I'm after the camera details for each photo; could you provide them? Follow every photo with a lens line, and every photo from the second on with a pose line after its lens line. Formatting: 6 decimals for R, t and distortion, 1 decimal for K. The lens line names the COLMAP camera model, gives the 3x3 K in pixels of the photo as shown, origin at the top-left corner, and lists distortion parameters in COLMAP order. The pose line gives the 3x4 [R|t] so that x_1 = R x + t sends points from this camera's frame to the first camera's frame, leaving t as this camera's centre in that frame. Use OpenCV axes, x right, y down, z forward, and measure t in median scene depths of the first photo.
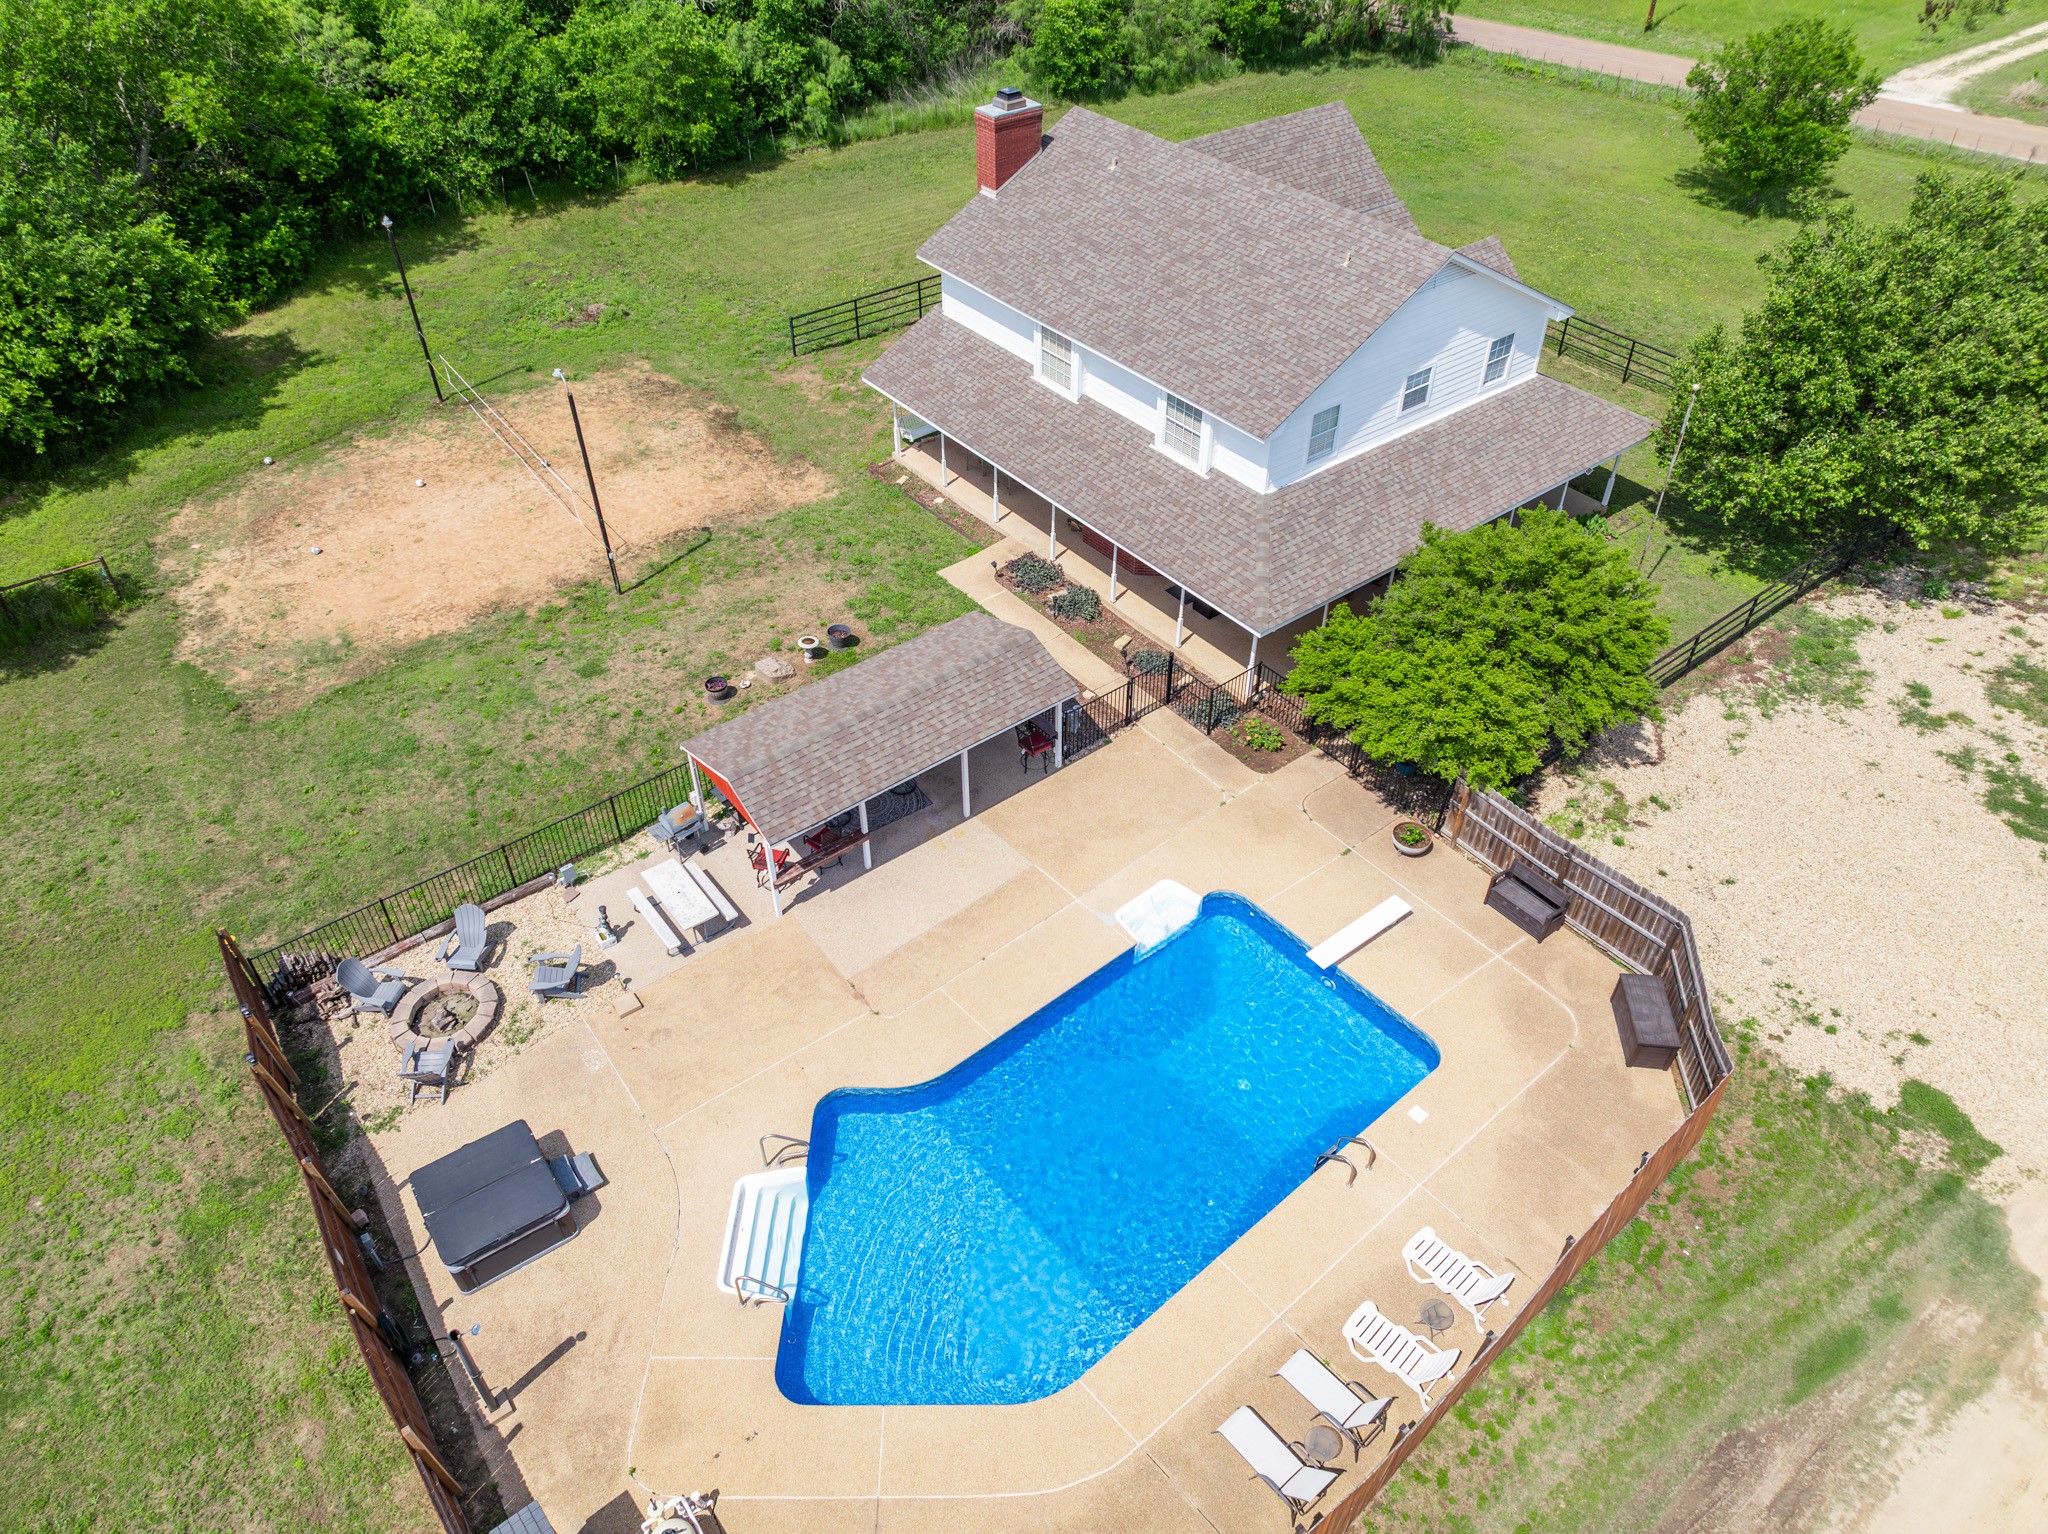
lens RADIAL K [[1440.9, 0, 1027.6], [0, 1440.9, 756.8], [0, 0, 1]] dist [-0.023231, 0.001600]
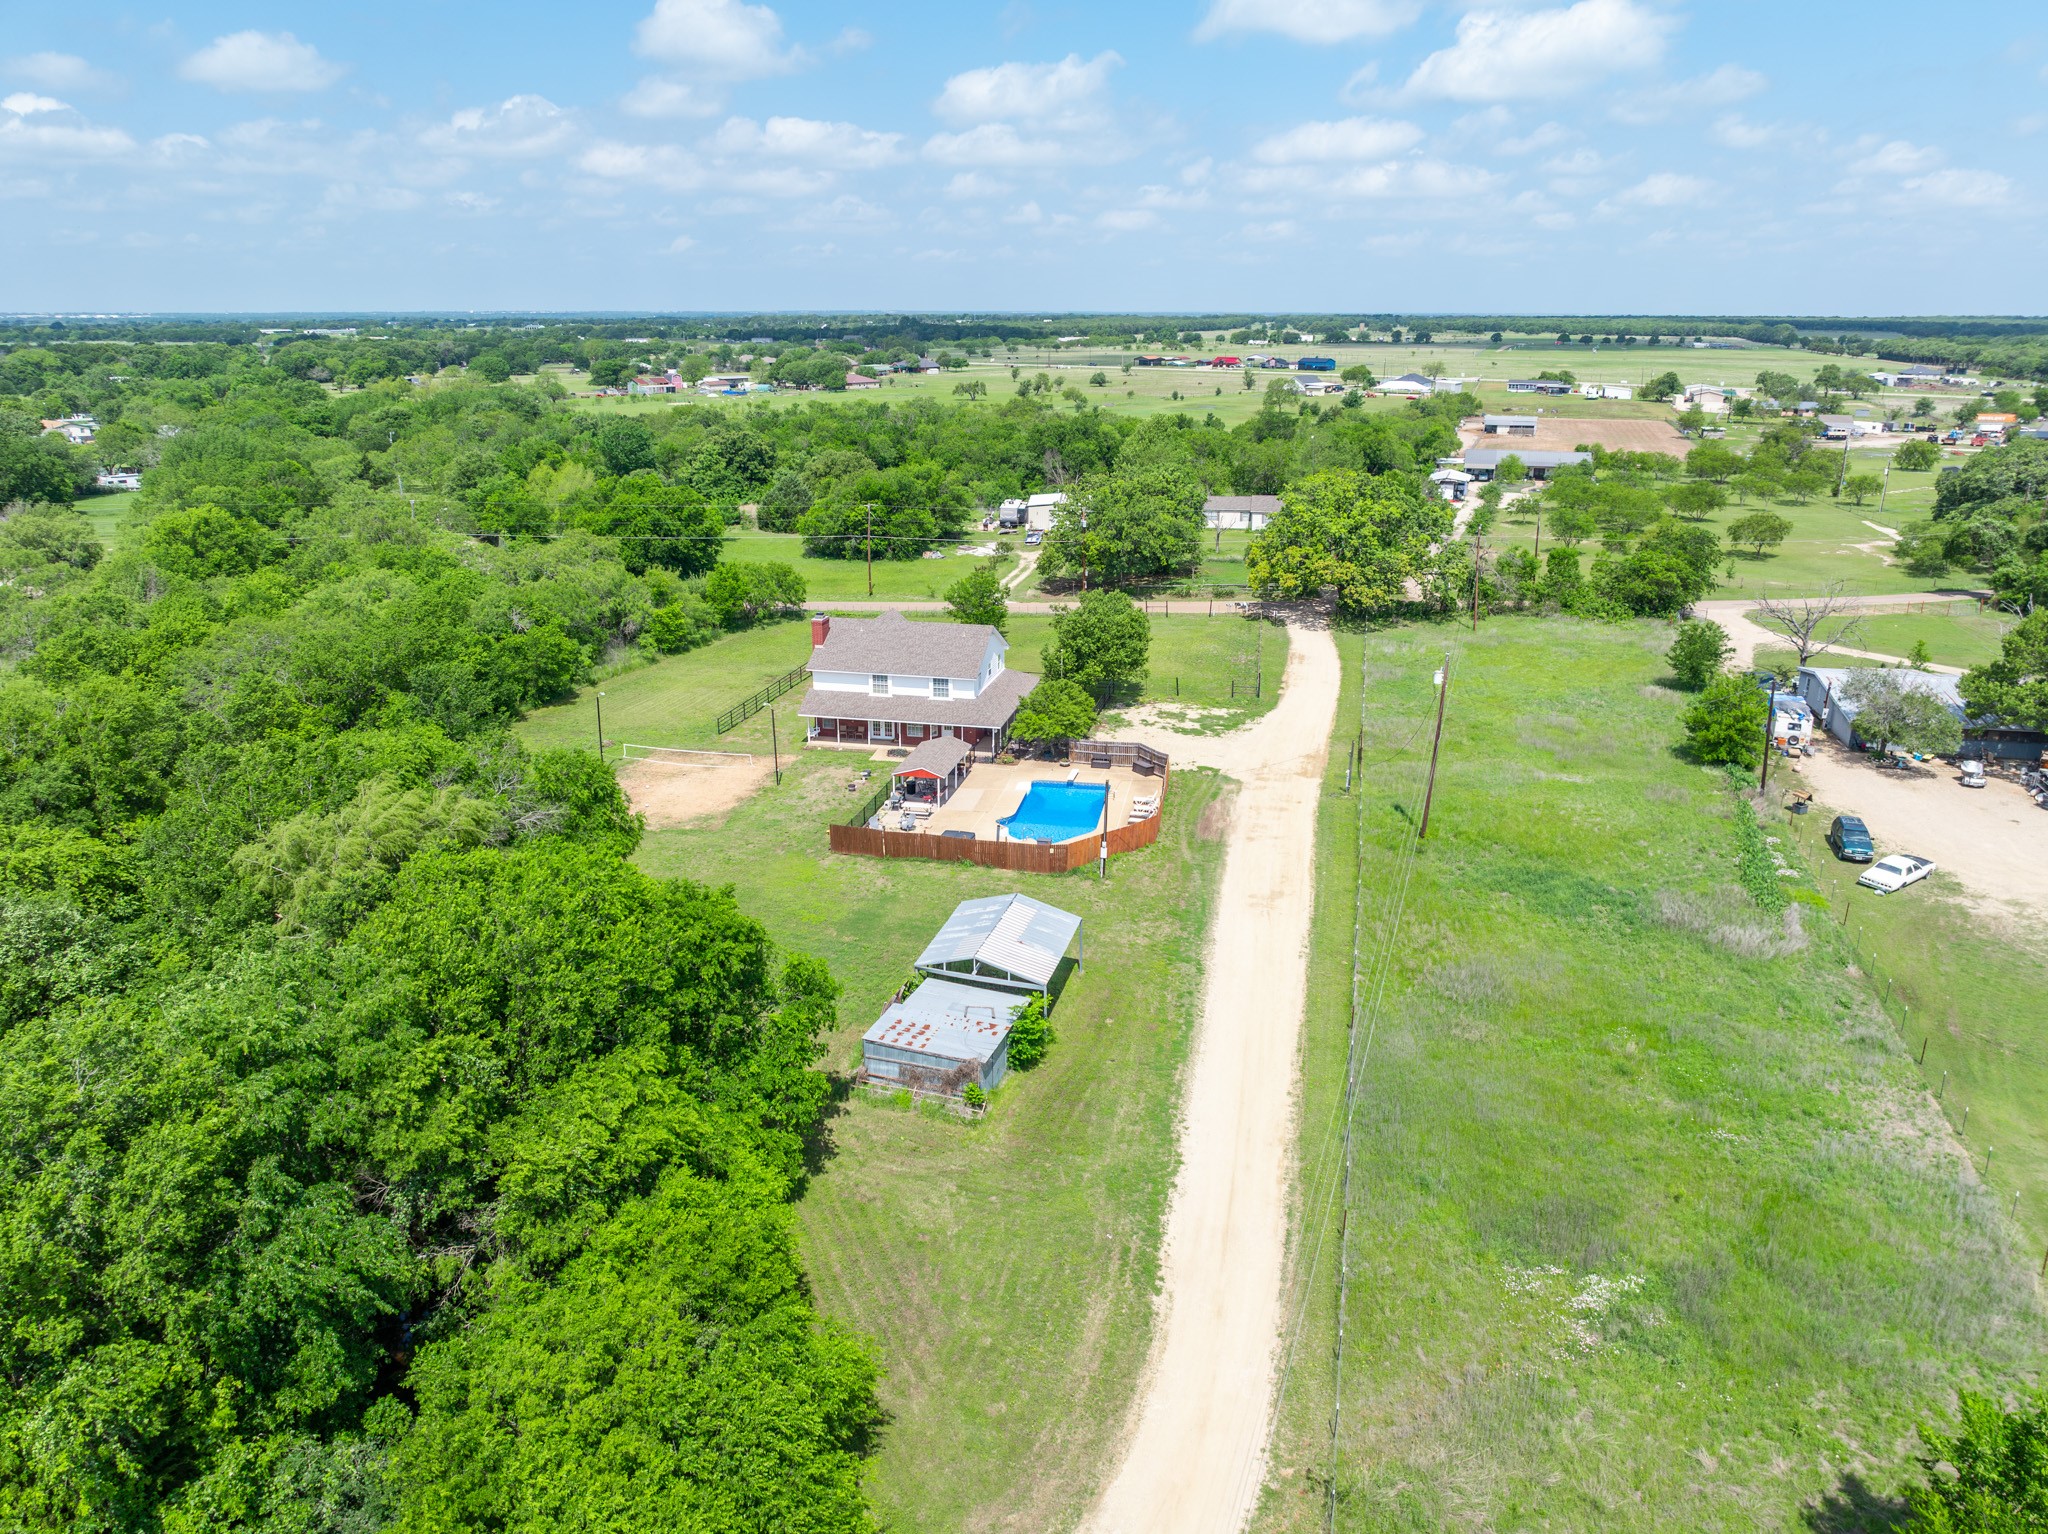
lens RADIAL K [[1440.9, 0, 1027.6], [0, 1440.9, 756.8], [0, 0, 1]] dist [-0.023231, 0.001600]
pose [[0.767716, -0.186166, 0.613151, -1.580743], [0.414470, 0.874021, -0.253579, 0.724689], [-0.488699, 0.448810, 0.748160, -1.293017]]
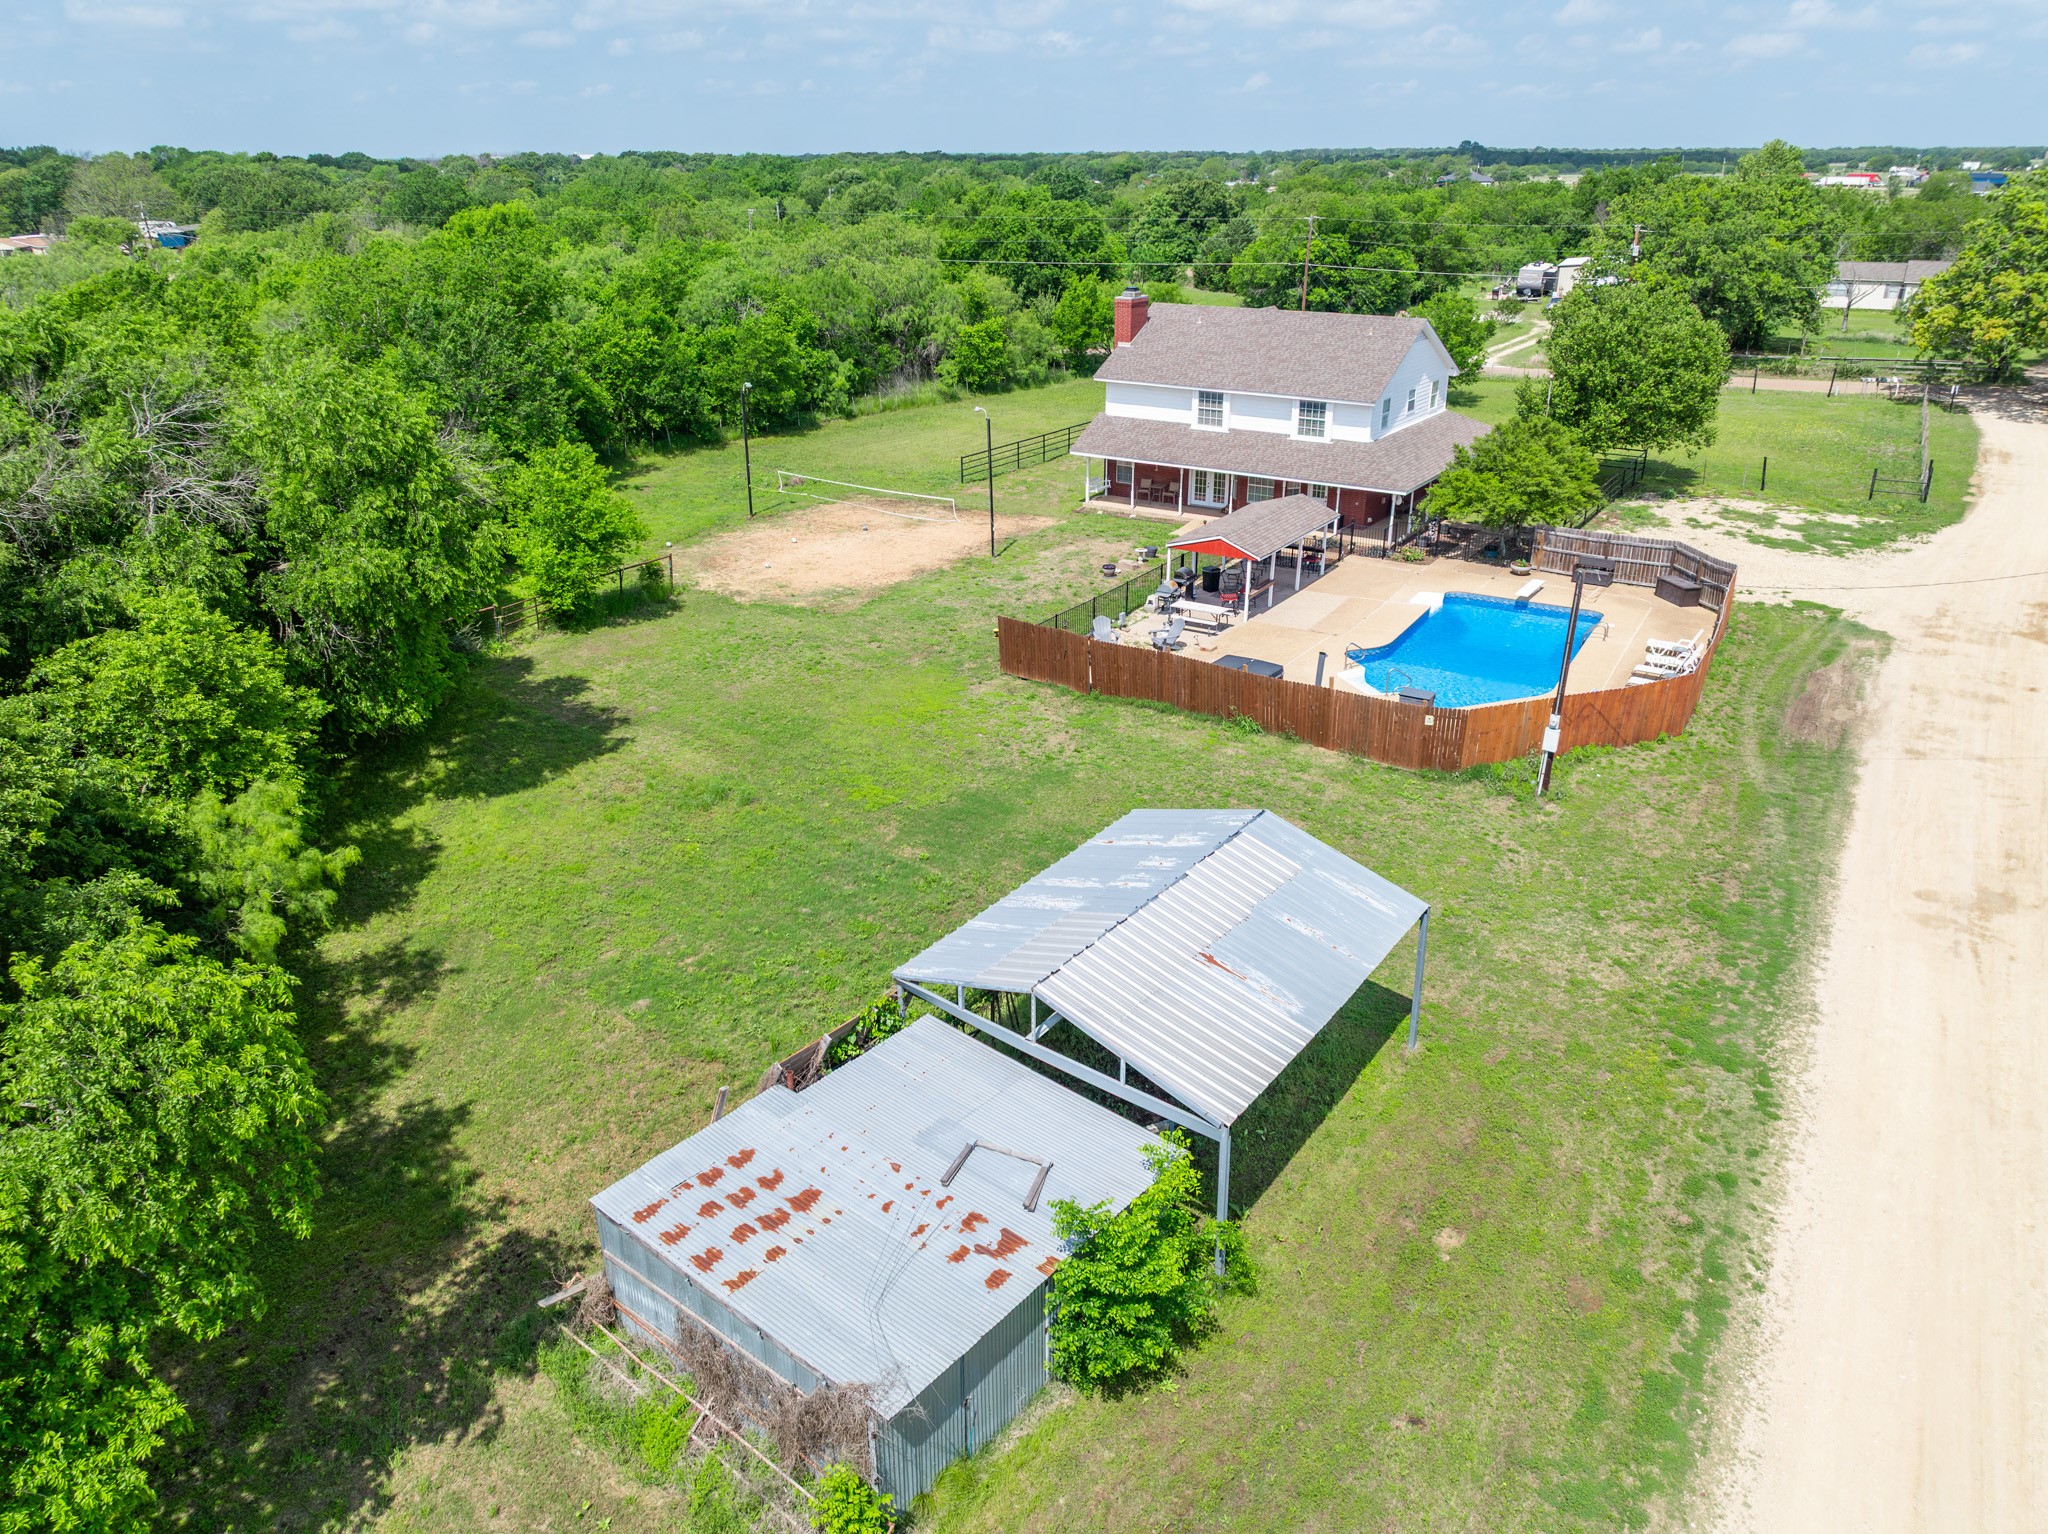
lens RADIAL K [[1440.9, 0, 1027.6], [0, 1440.9, 756.8], [0, 0, 1]] dist [-0.023231, 0.001600]
pose [[0.944798, -0.126913, 0.302075, -0.752404], [0.213908, 0.937272, -0.275255, 0.533849], [-0.248193, 0.324677, 0.912680, -0.379653]]
